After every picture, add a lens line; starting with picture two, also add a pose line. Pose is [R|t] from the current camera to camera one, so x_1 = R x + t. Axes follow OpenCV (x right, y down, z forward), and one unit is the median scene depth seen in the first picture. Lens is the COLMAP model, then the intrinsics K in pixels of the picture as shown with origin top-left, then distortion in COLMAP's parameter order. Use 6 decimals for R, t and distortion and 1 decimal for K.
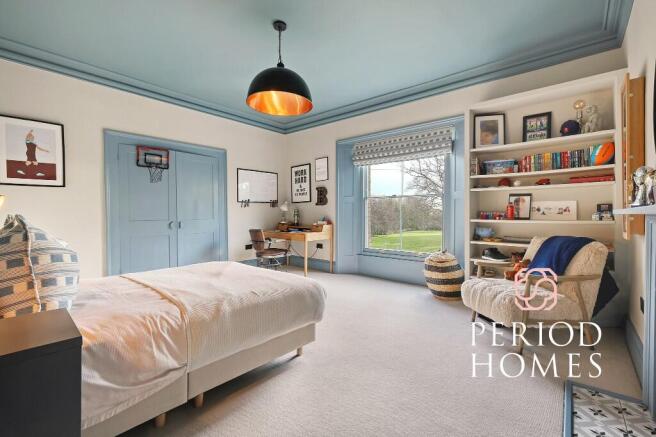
lens RADIAL K [[285.1, 0, 332.1], [0, 285.1, 213.1], [0, 0, 1]] dist [0.000980, 0.000020]
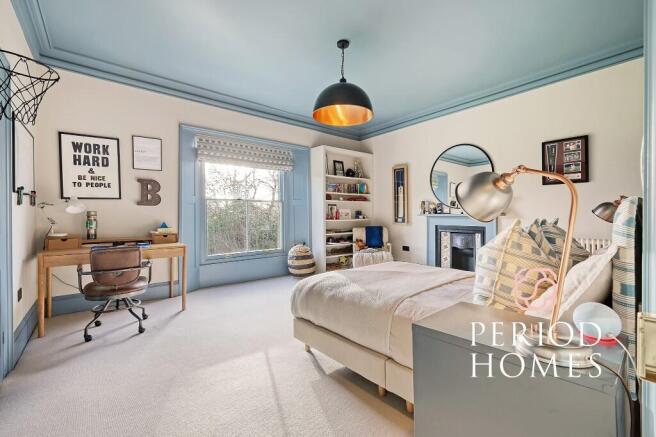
lens RADIAL K [[285.1, 0, 332.1], [0, 285.1, 213.1], [0, 0, 1]] dist [0.000980, 0.000020]
pose [[0.162309, 0.001197, 0.986739, -0.676242], [0.001528, 0.999998, -0.001464, -0.008001], [-0.986739, 0.001746, 0.162307, 0.467349]]
